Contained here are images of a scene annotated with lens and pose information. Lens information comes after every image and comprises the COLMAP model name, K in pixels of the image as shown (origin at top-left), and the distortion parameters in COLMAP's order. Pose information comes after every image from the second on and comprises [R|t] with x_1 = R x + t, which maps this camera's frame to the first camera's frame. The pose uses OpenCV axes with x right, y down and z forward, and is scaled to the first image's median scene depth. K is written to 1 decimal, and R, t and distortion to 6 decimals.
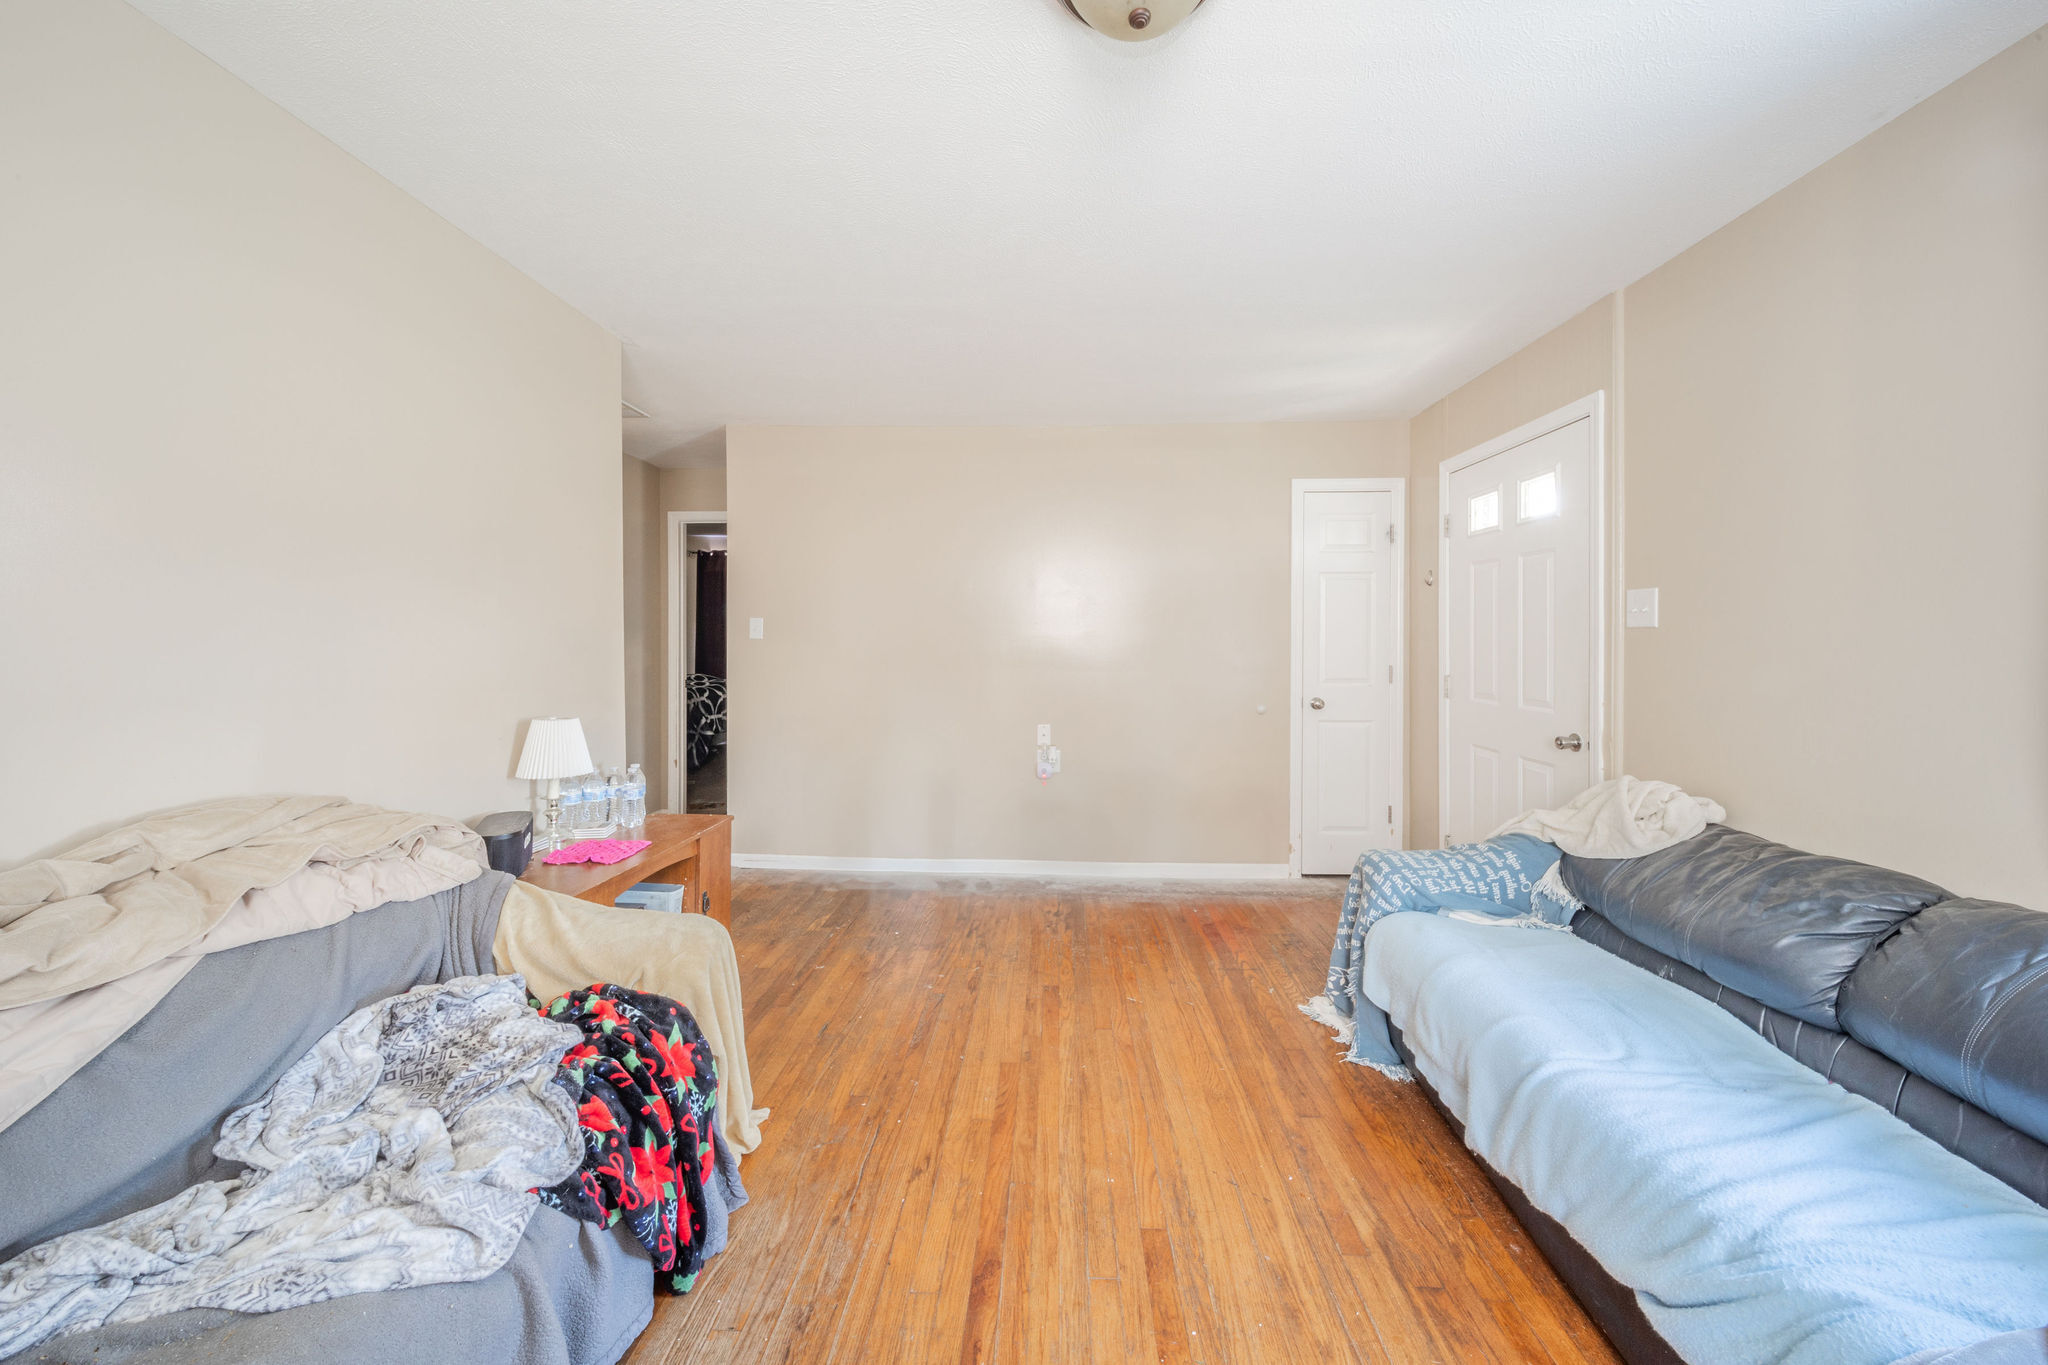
lens RADIAL K [[749.1, 0, 1025.2], [0, 749.1, 637.3], [0, 0, 1]] dist [0.002043, 0.000182]
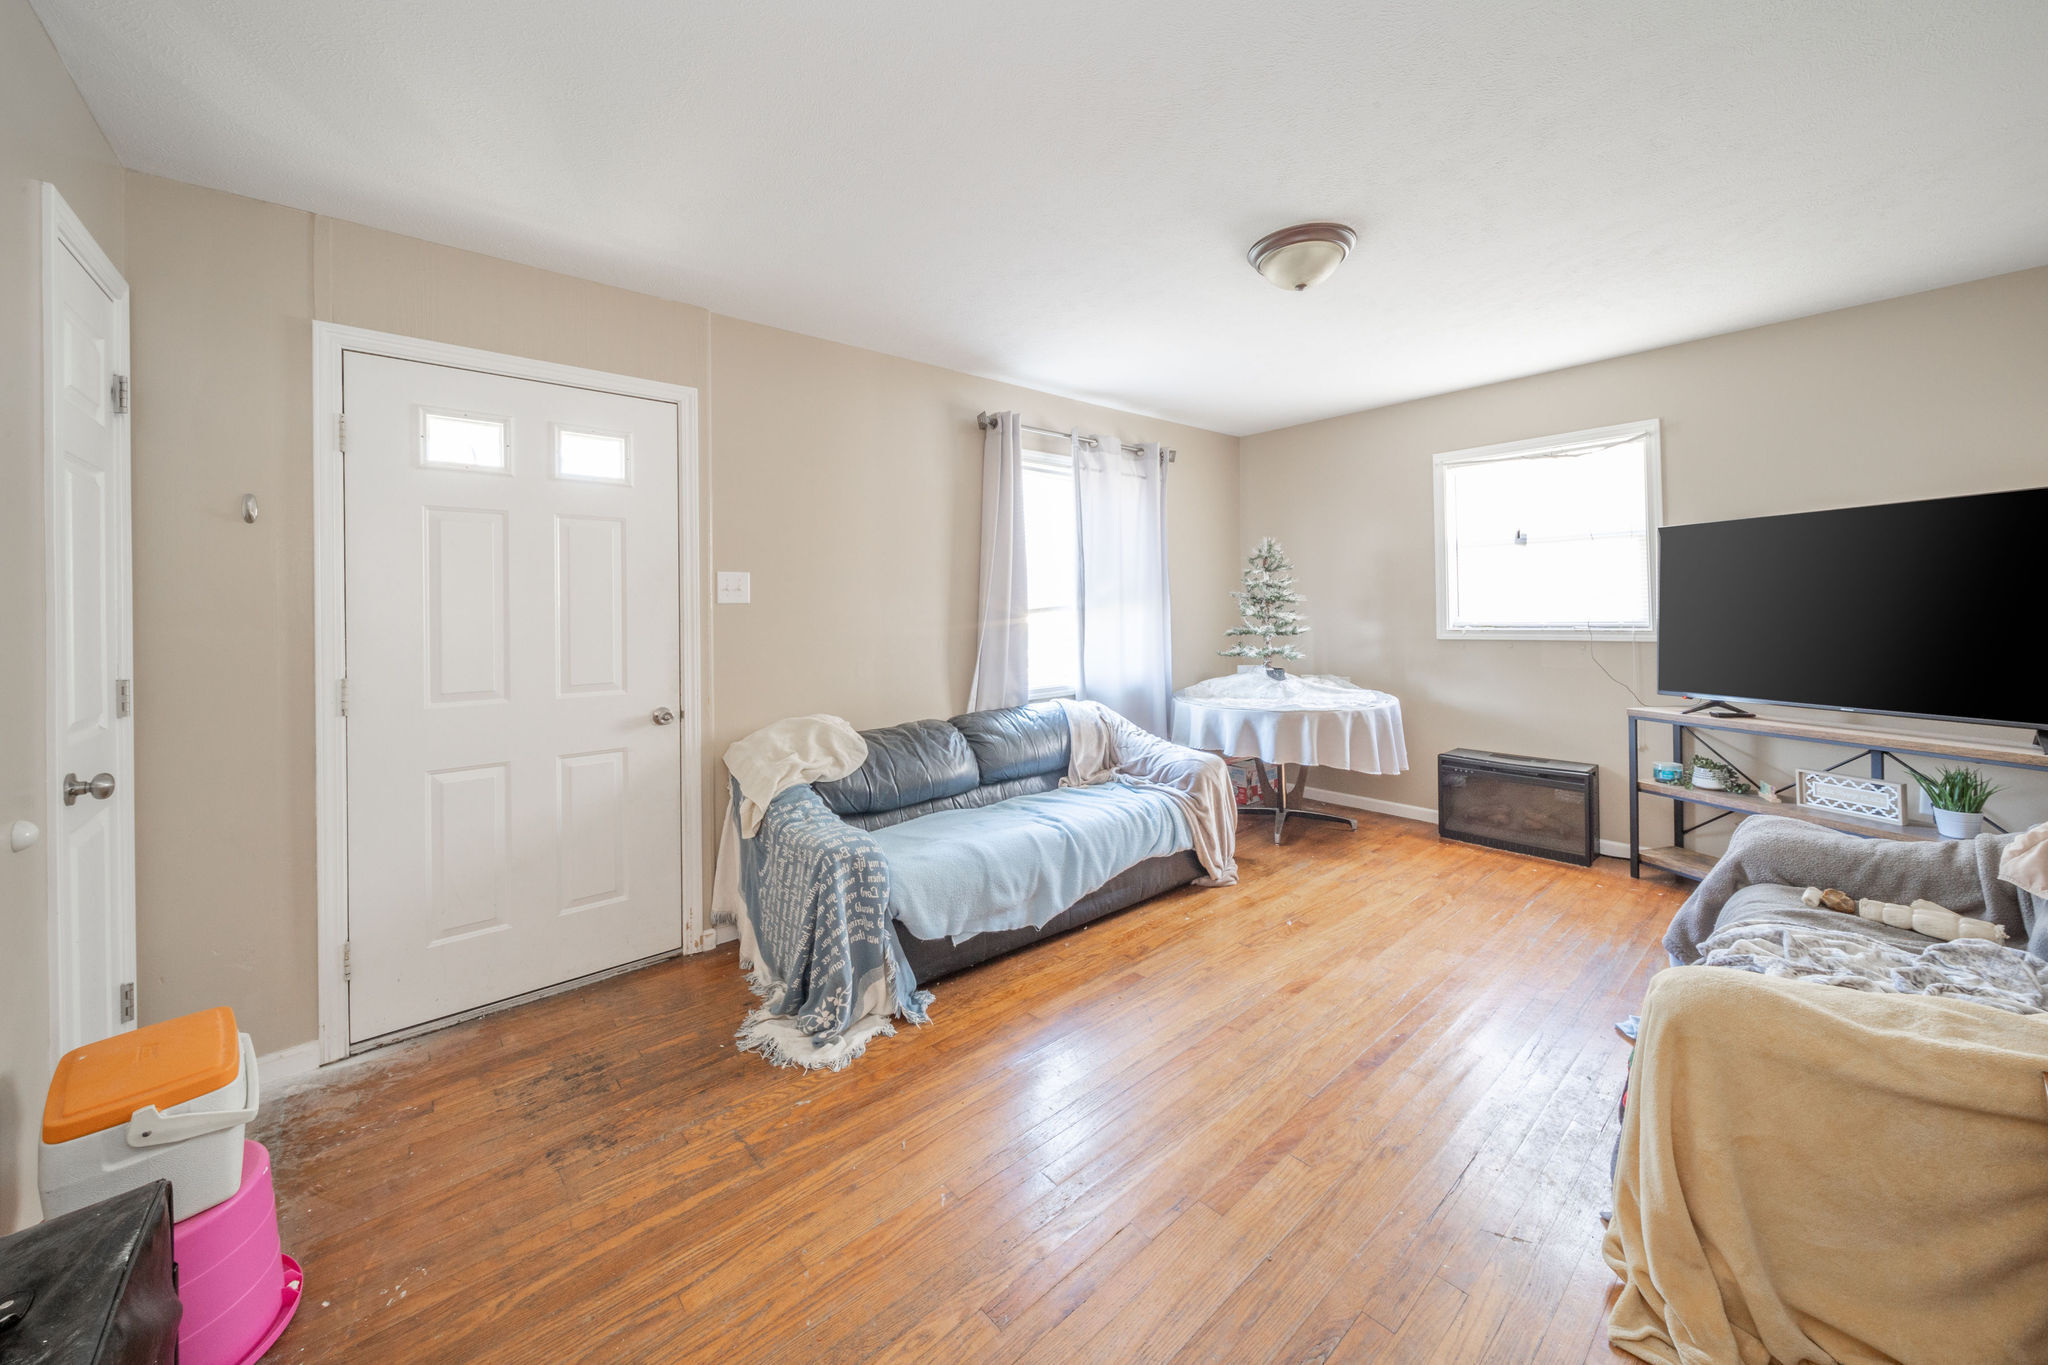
lens RADIAL K [[749.1, 0, 1035.8], [0, 749.1, 611.6], [0, 0, 1]] dist [0.002043, 0.000182]
pose [[-0.700096, 0.001228, 0.714048, -0.358427], [0.004348, 0.999987, 0.002543, -0.001210], [-0.714036, 0.004885, -0.700092, 1.400370]]
